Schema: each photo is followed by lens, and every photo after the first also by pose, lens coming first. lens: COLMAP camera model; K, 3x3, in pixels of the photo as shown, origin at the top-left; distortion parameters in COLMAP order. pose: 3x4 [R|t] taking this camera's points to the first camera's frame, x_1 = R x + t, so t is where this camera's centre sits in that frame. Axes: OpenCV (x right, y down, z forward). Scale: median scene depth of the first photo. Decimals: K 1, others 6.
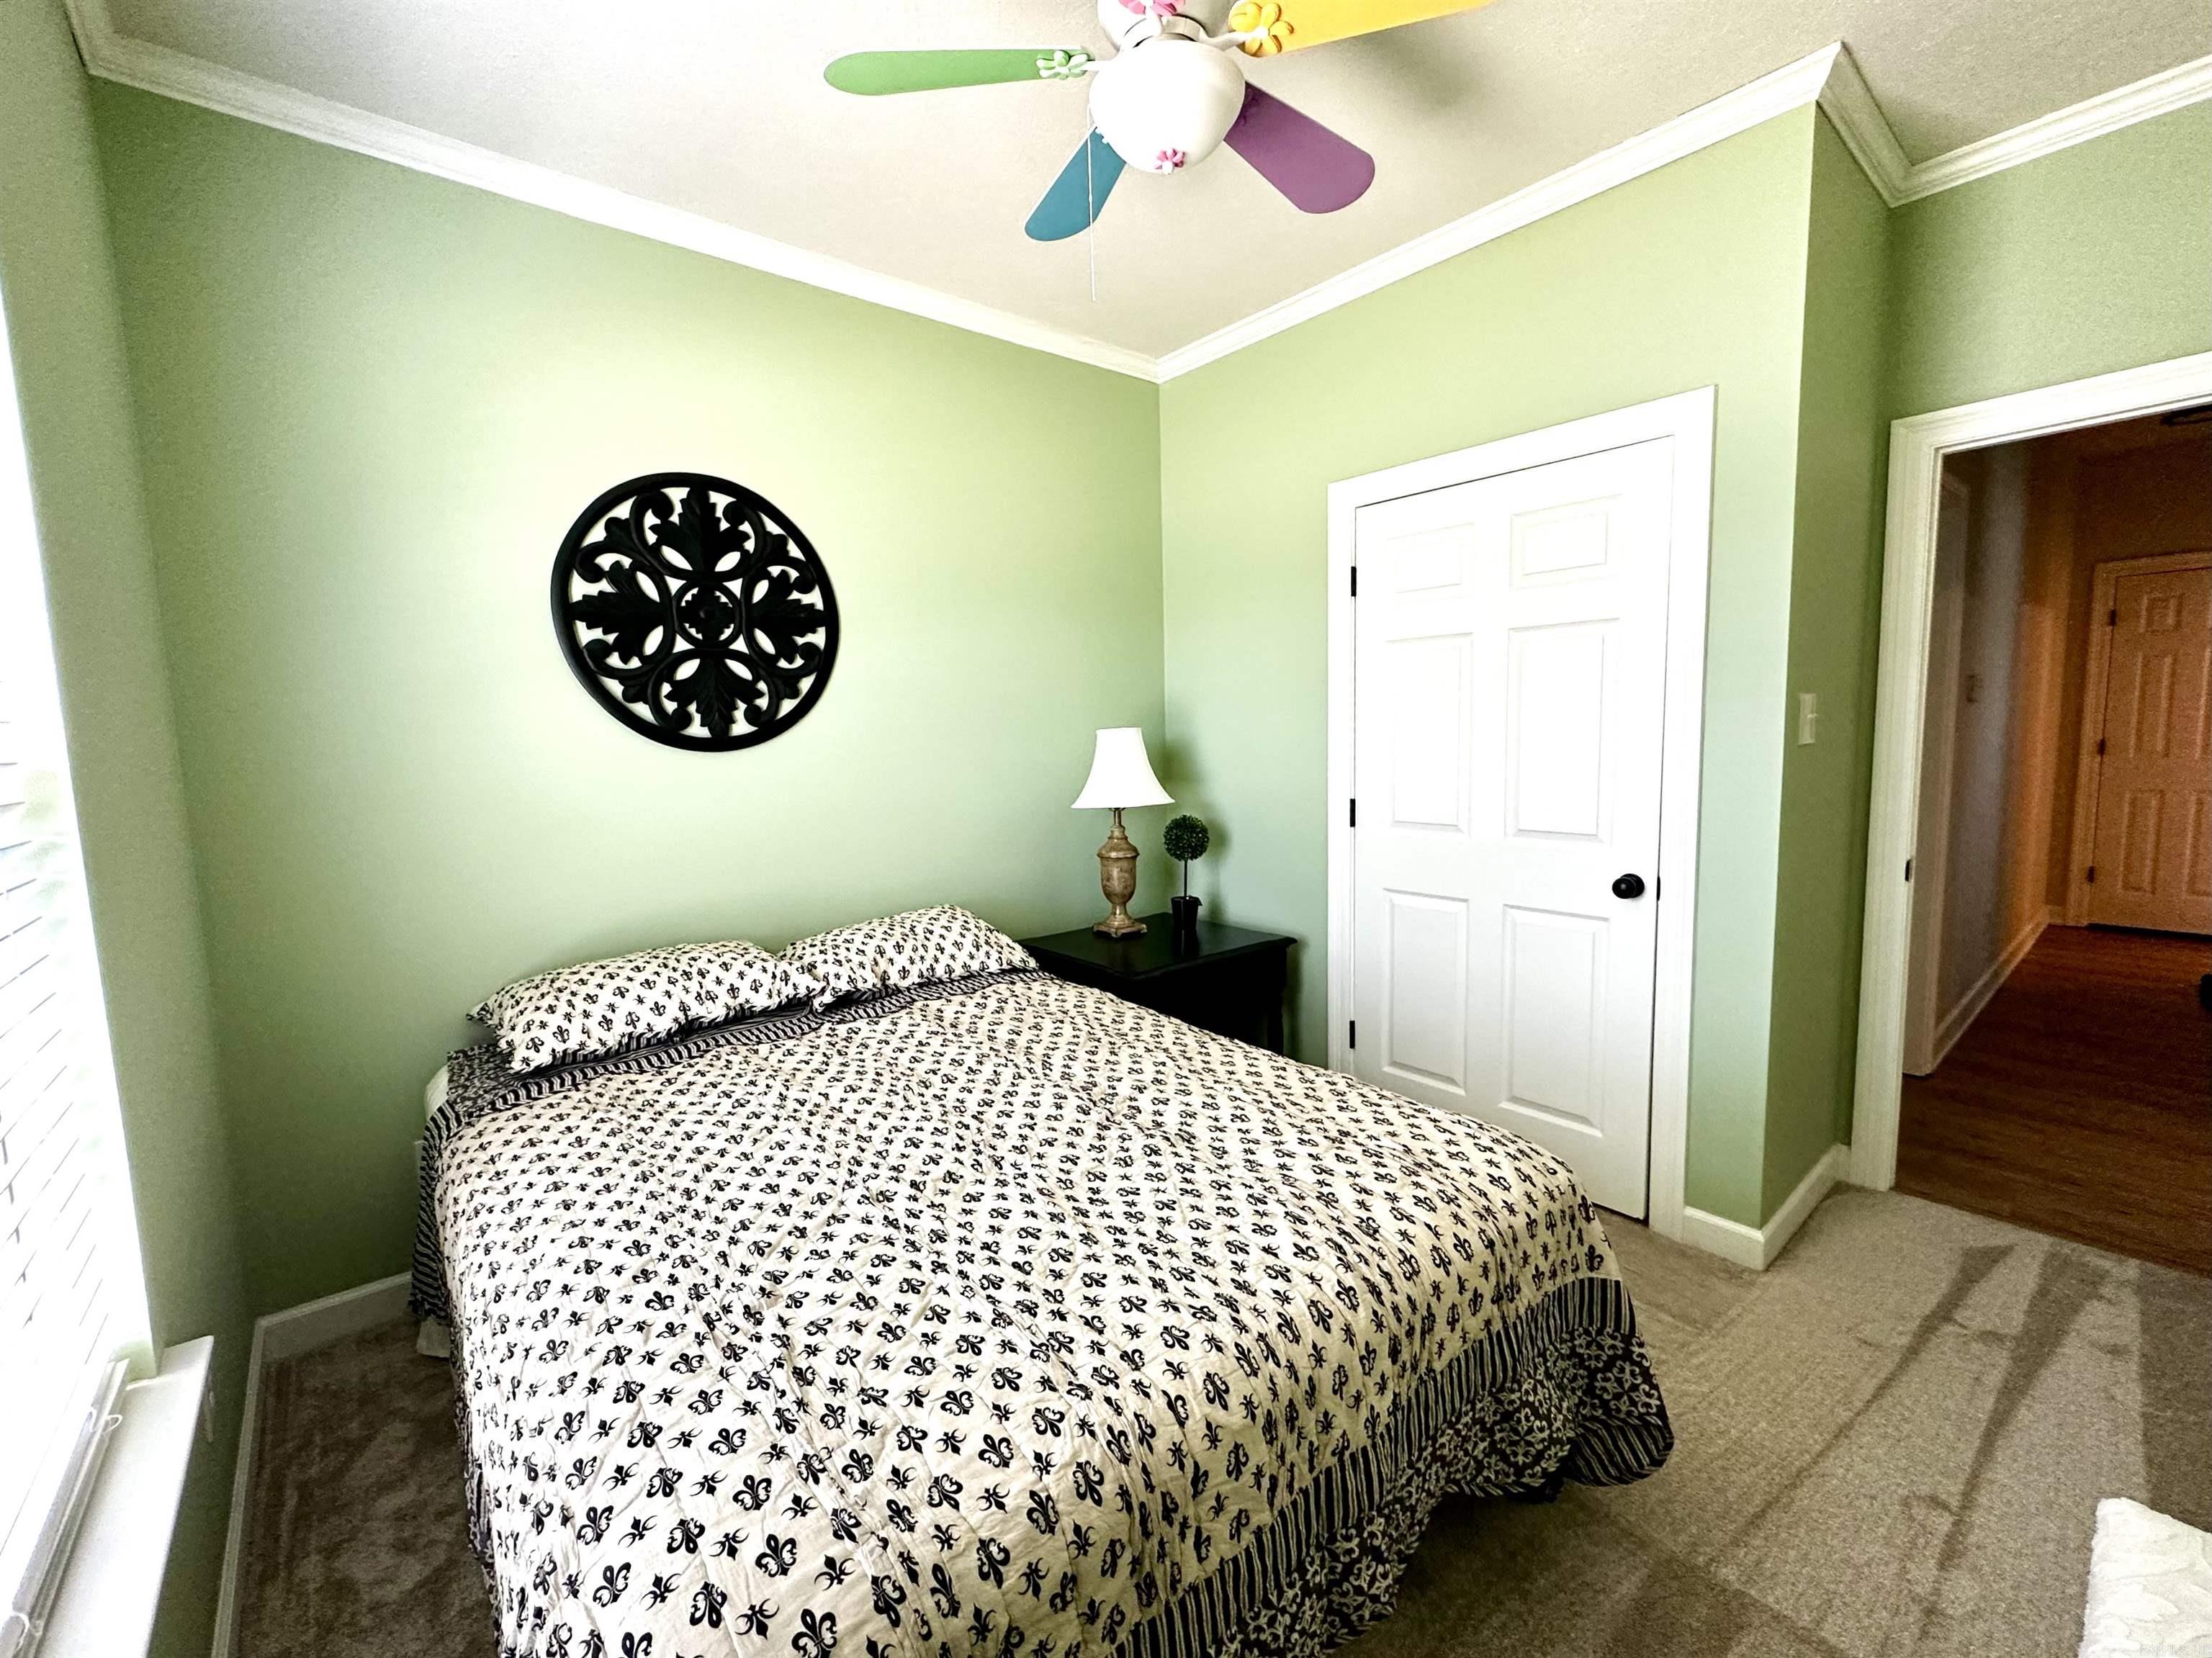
lens RADIAL K [[916.2, 0, 1109.2], [0, 916.2, 827.9], [0, 0, 1]] dist [-0.000647, 0.000000]
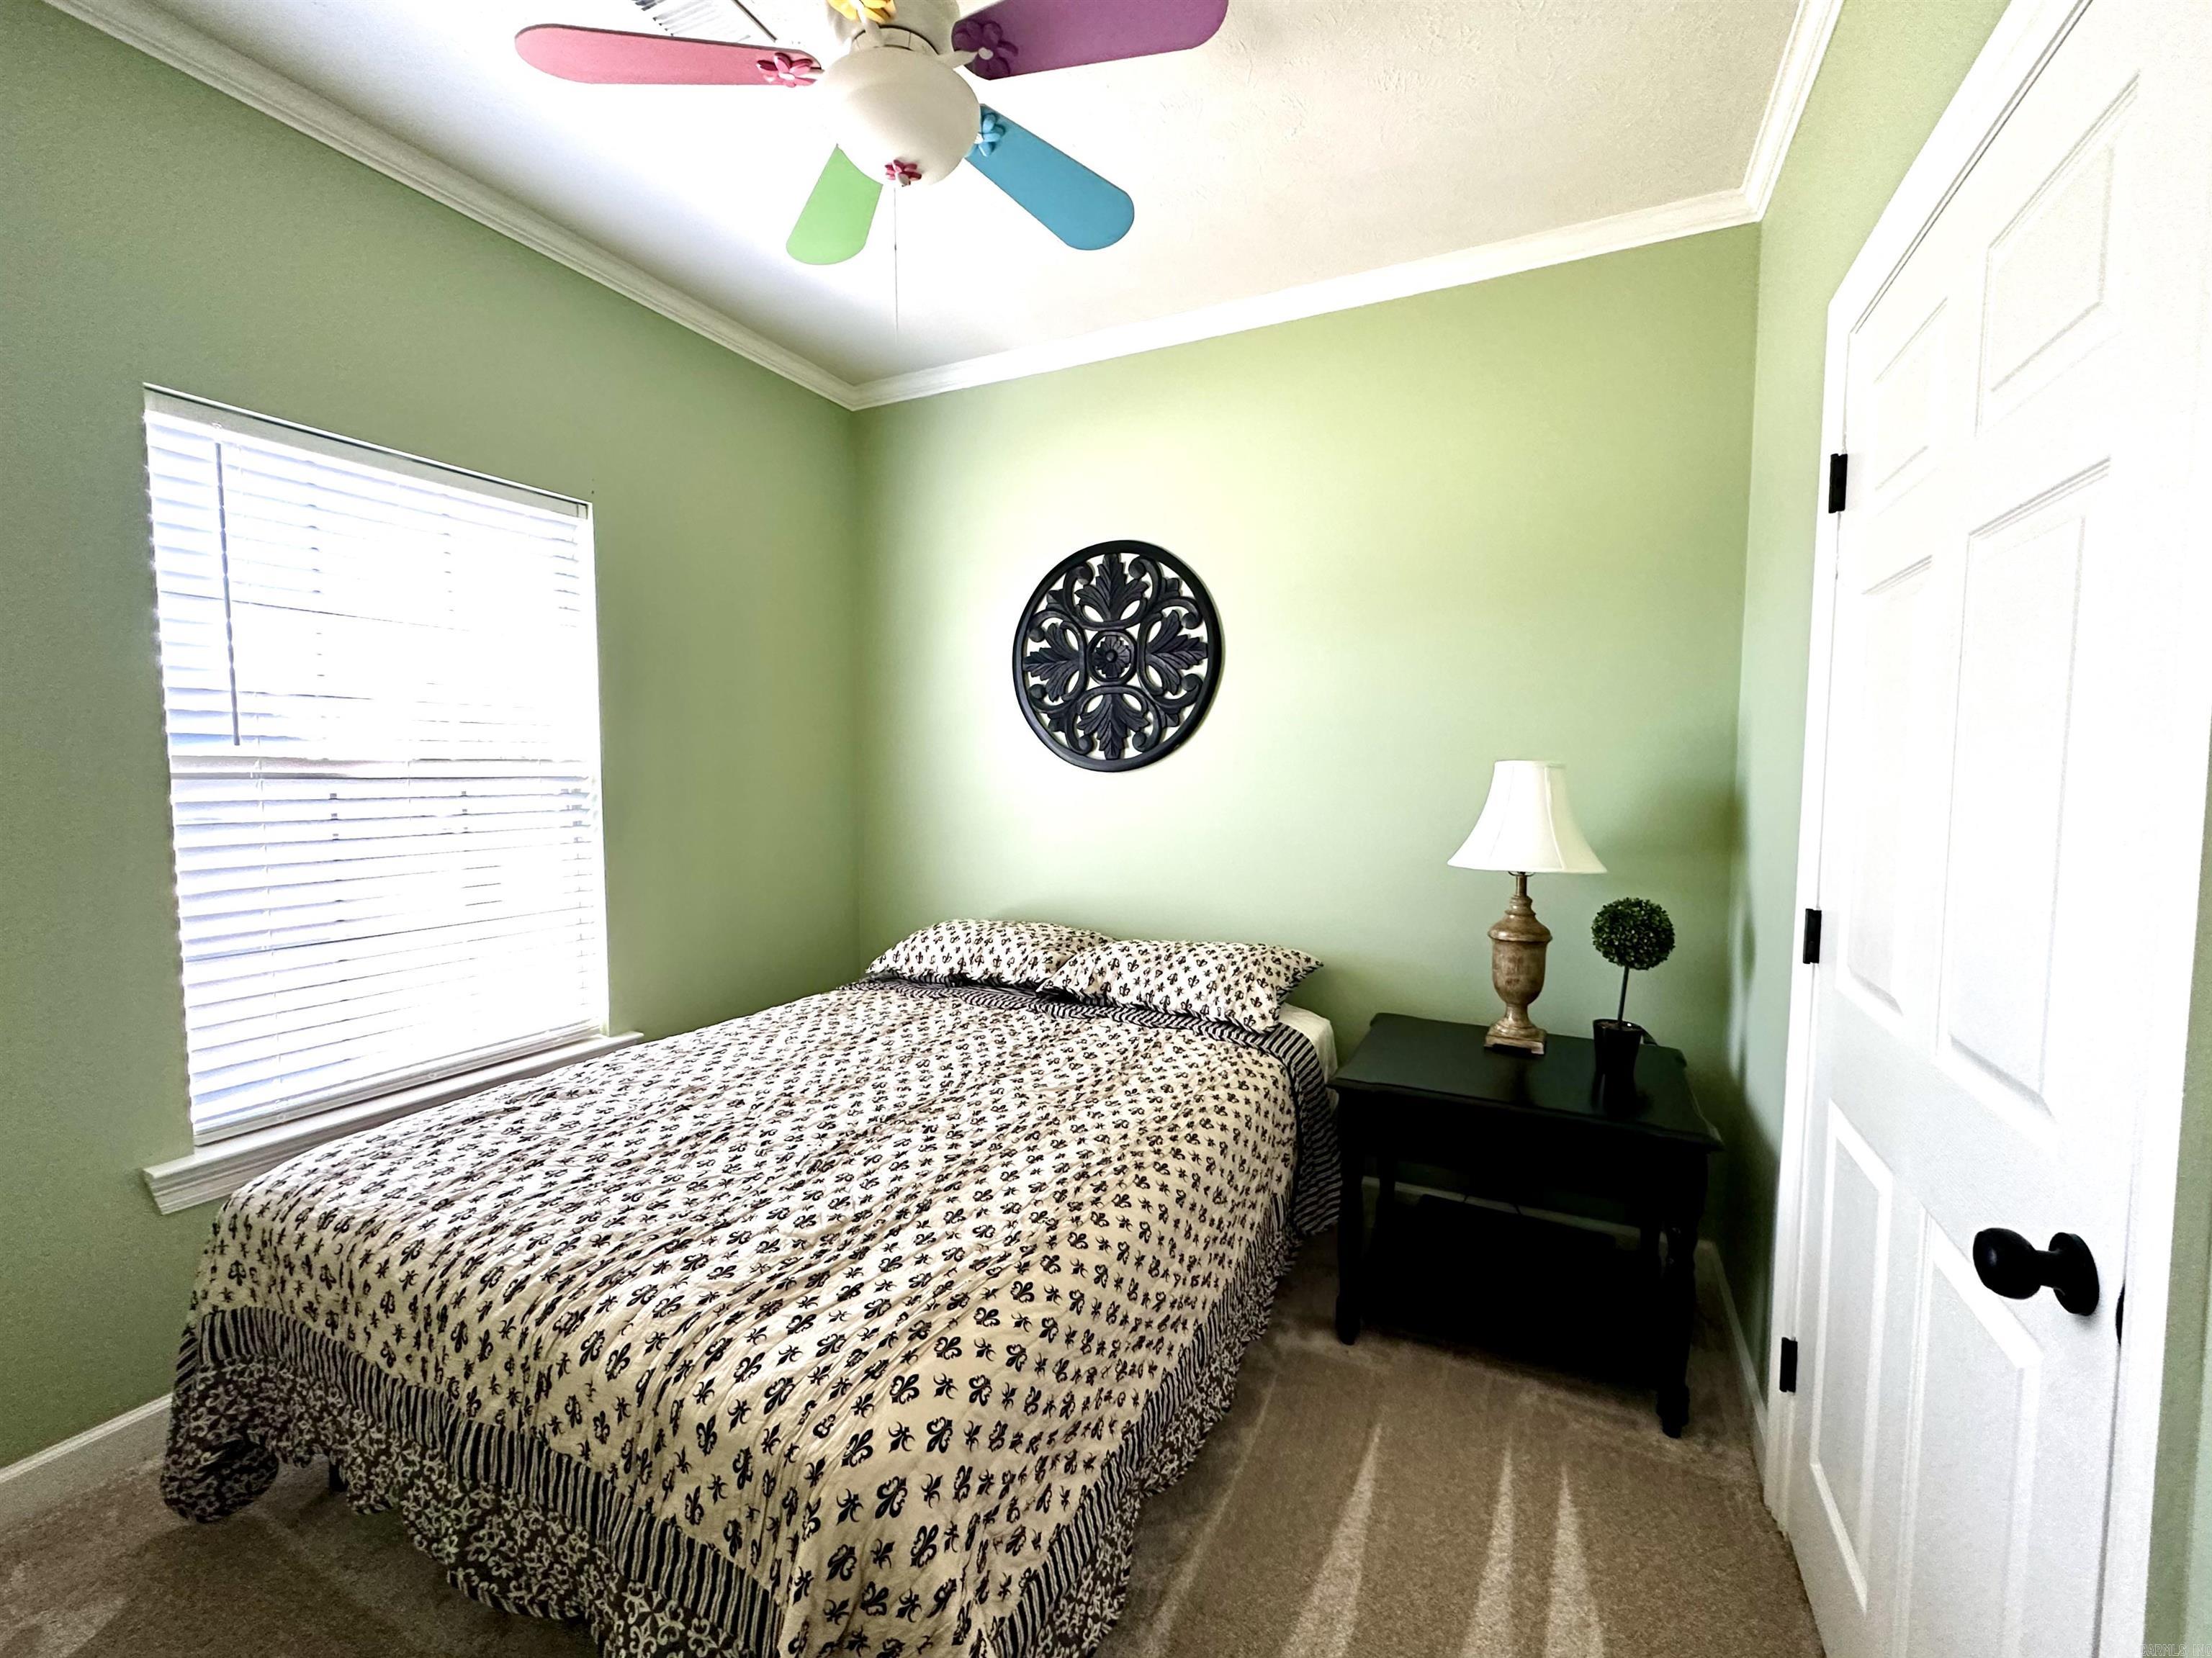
lens RADIAL K [[916.2, 0, 1109.2], [0, 916.2, 827.9], [0, 0, 1]] dist [-0.000647, 0.000000]
pose [[0.424174, 0.090952, -0.901002, 0.669596], [-0.114353, 0.992359, 0.046339, -0.068346], [0.898332, 0.083376, 0.431333, 0.510096]]
